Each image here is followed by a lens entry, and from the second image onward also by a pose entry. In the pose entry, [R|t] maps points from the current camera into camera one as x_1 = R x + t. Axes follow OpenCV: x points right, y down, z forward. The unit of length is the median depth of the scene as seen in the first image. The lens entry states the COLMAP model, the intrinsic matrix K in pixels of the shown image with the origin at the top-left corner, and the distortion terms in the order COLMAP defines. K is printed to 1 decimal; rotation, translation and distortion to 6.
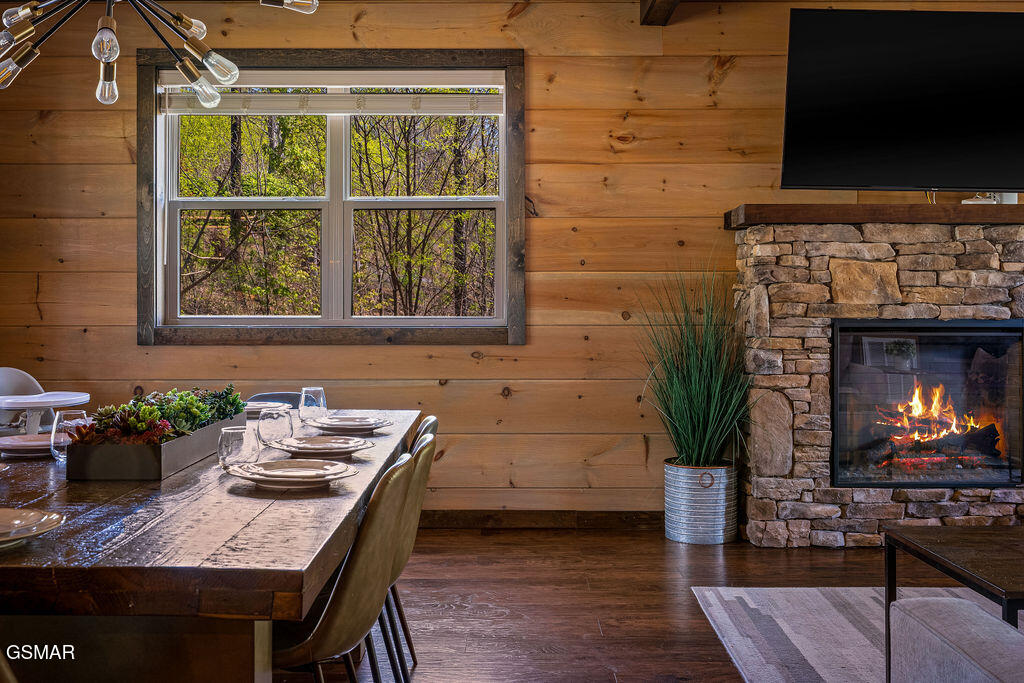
lens RADIAL K [[1046.3, 0, 512.2], [0, 1046.3, 336.0], [0, 0, 1]] dist [-0.002821, 0.000000]
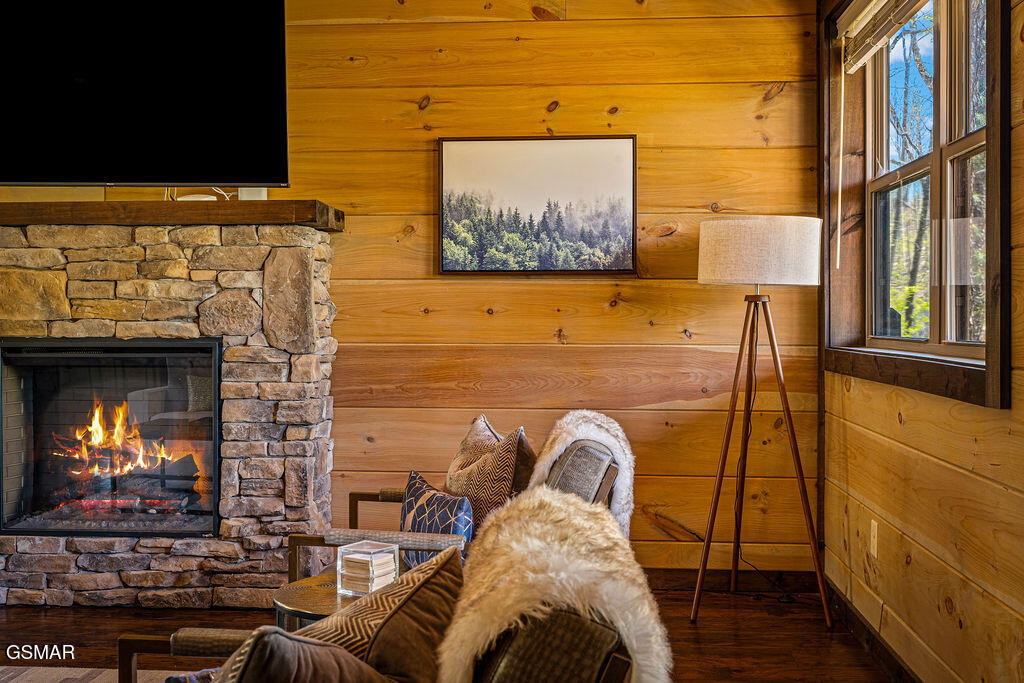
lens RADIAL K [[1062.7, 0, 512.2], [0, 1062.7, 342.7], [0, 0, 1]] dist [0.004782, 0.000000]
pose [[0.997588, -0.000323, -0.069419, 0.789150], [0.000784, 0.999978, 0.006616, -0.017505], [0.069415, -0.006655, 0.997566, 0.164043]]
